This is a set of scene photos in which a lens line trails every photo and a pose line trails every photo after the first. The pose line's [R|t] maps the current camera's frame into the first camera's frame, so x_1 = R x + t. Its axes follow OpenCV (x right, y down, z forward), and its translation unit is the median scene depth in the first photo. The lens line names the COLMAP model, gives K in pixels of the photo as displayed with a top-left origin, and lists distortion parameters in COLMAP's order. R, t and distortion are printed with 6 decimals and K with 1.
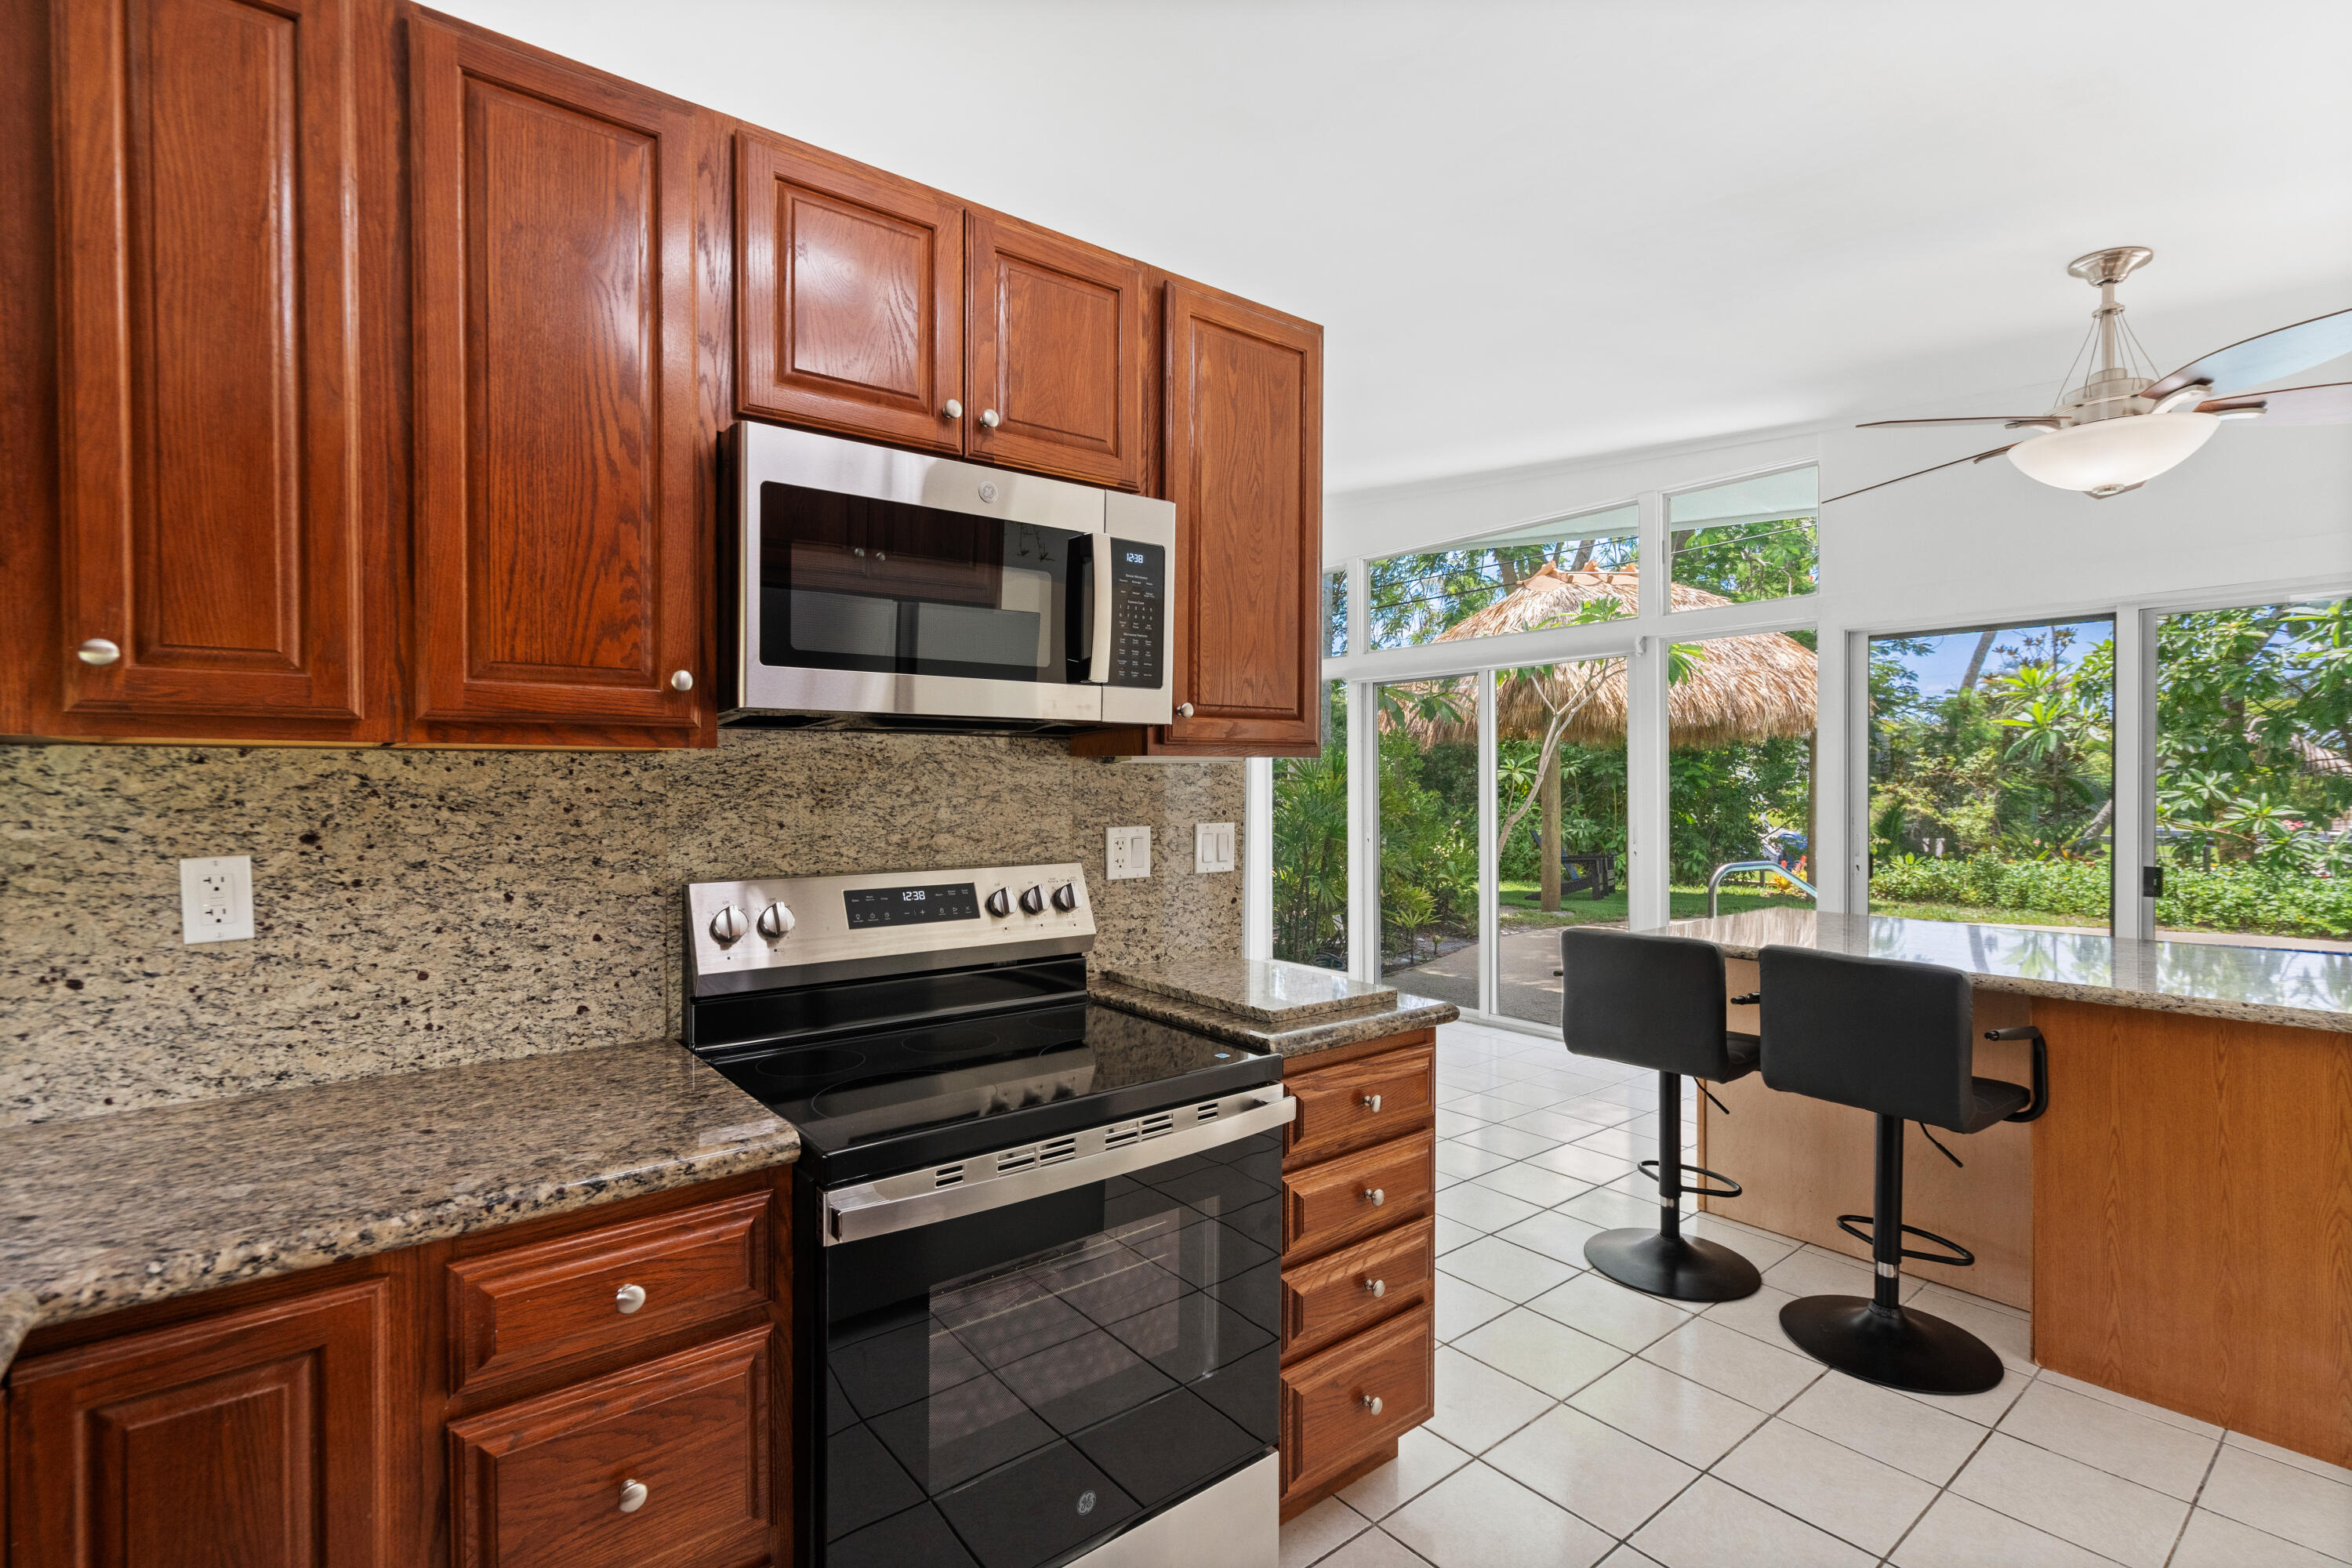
lens RADIAL K [[1083.3, 0, 1176.7], [0, 1083.3, 794.7], [0, 0, 1]] dist [-0.002064, 0.000321]
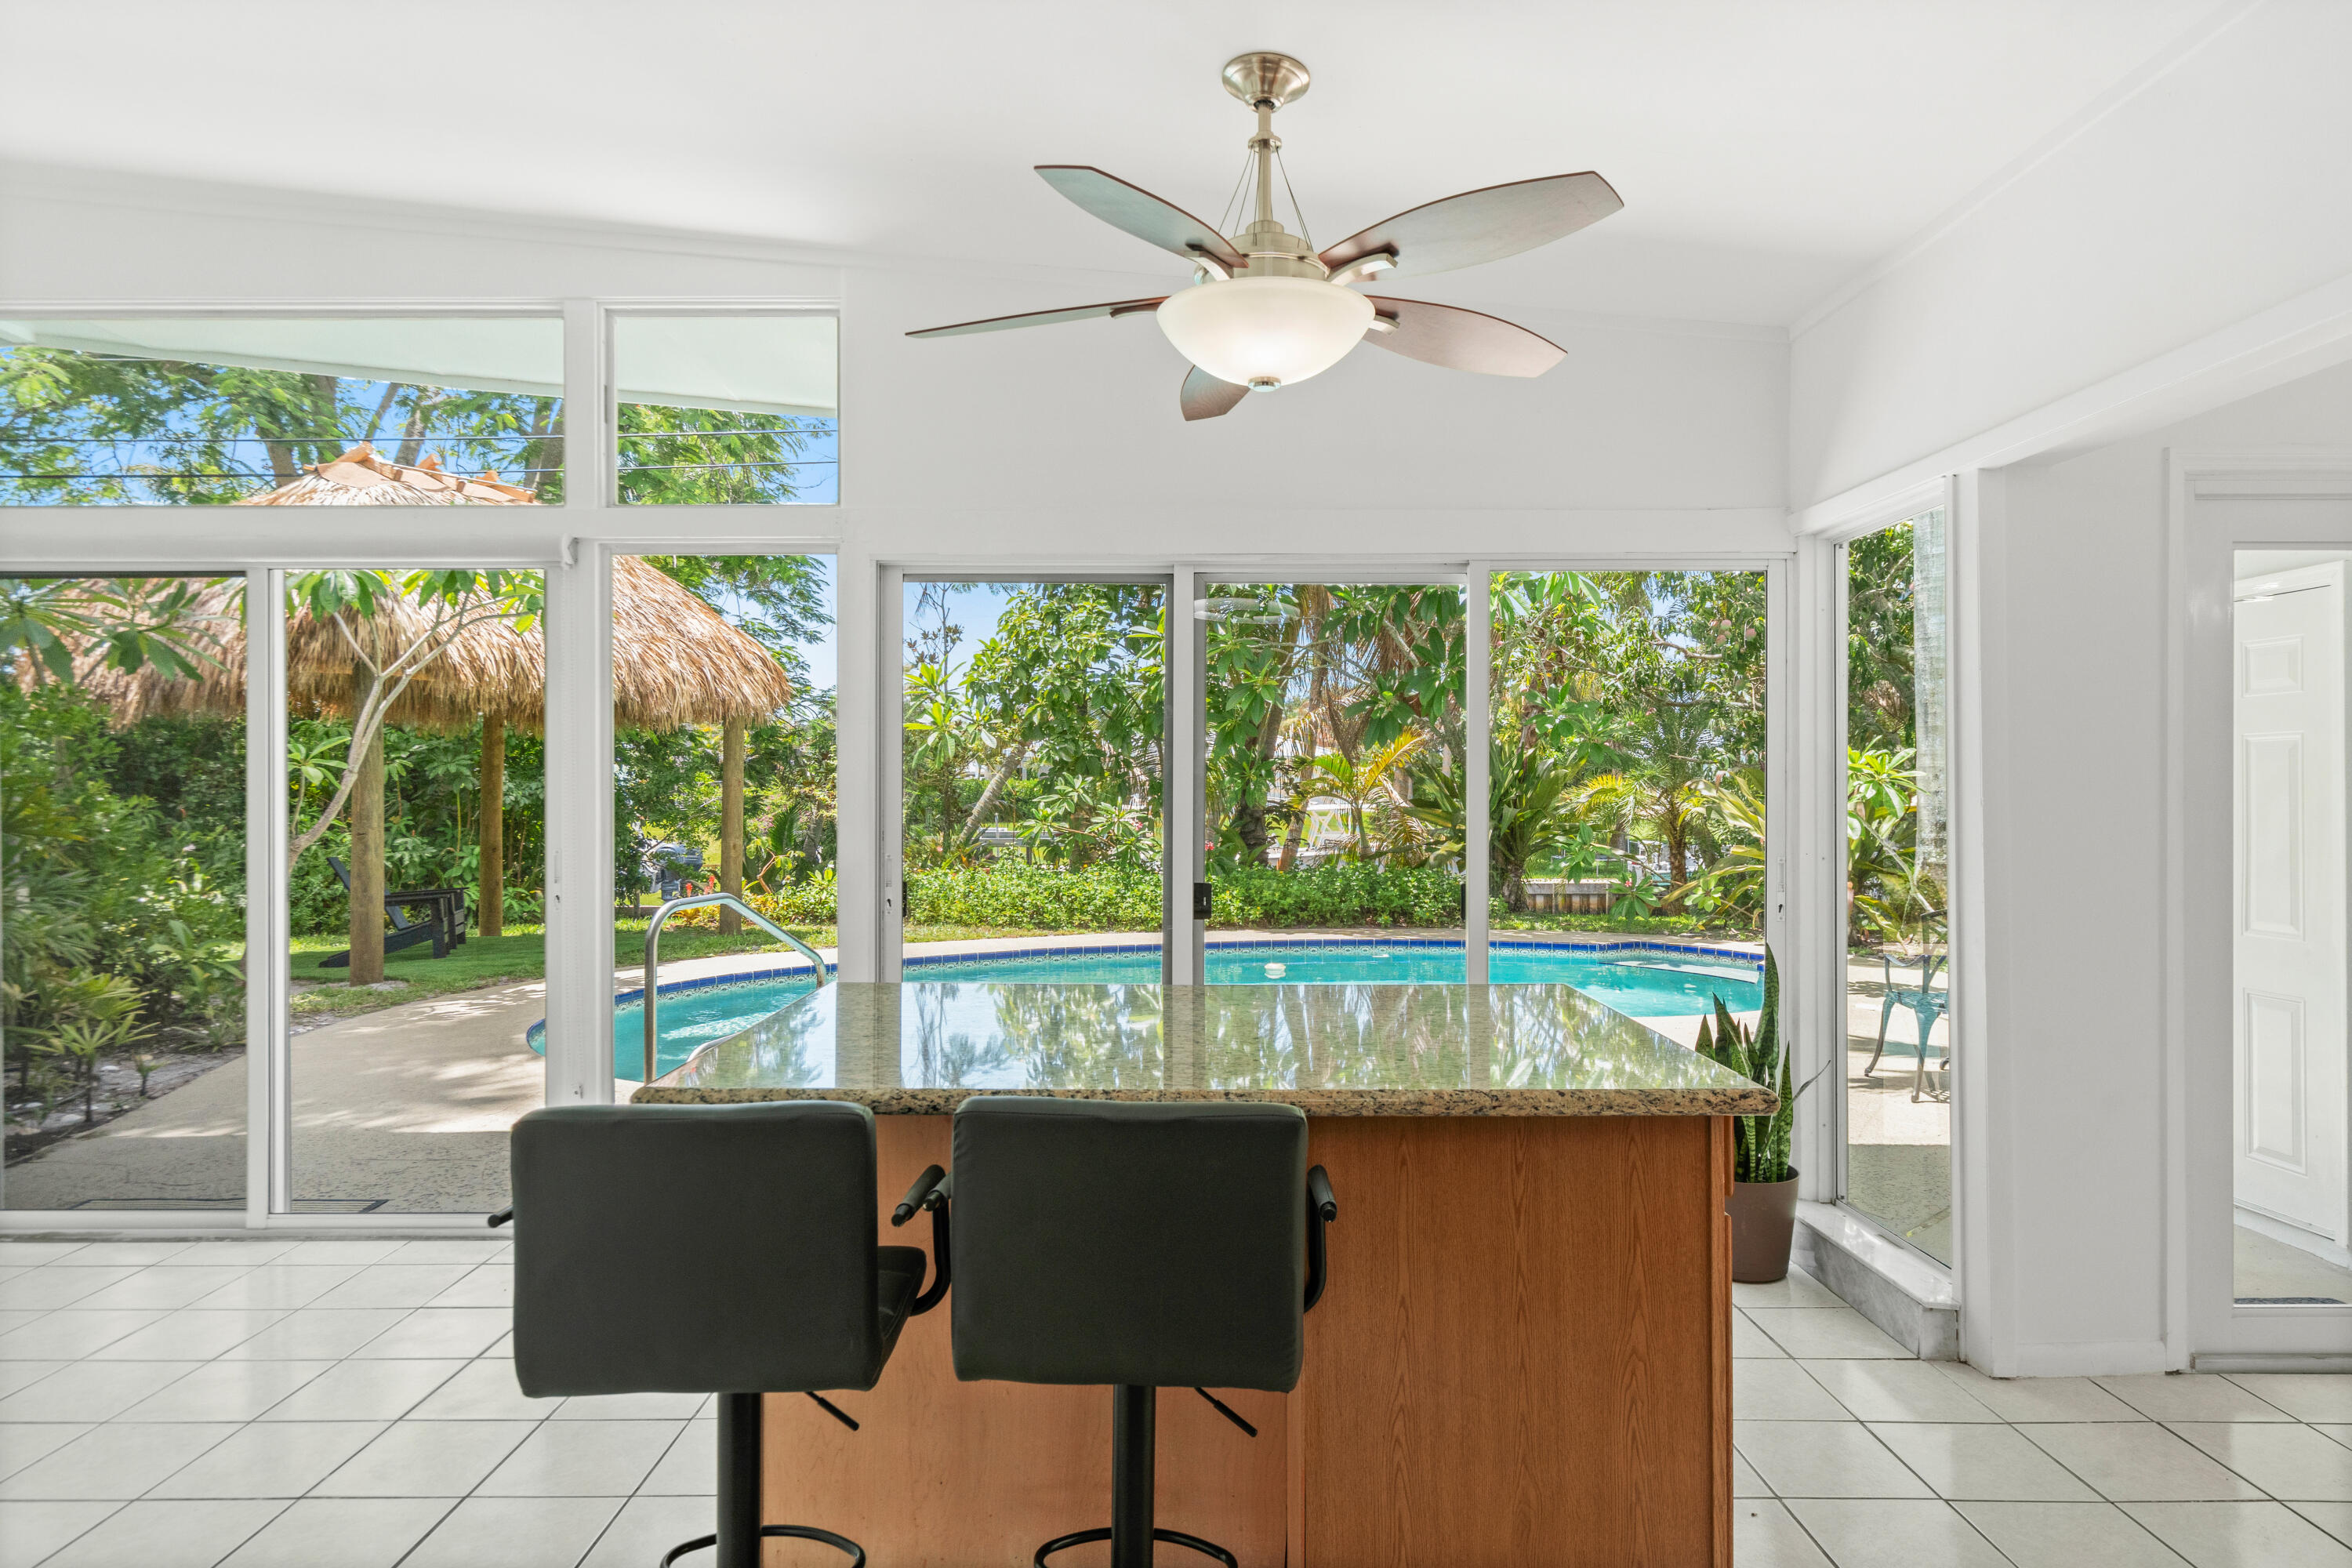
lens RADIAL K [[1343.9, 0, 1176.0], [0, 1343.9, 784.0], [0, 0, 1]] dist [-0.002254, 0.019973]
pose [[0.631983, 0.003041, 0.774976, 0.031372], [0.006701, 0.999933, -0.009389, -0.000030], [-0.774953, 0.011127, 0.631921, 0.131922]]
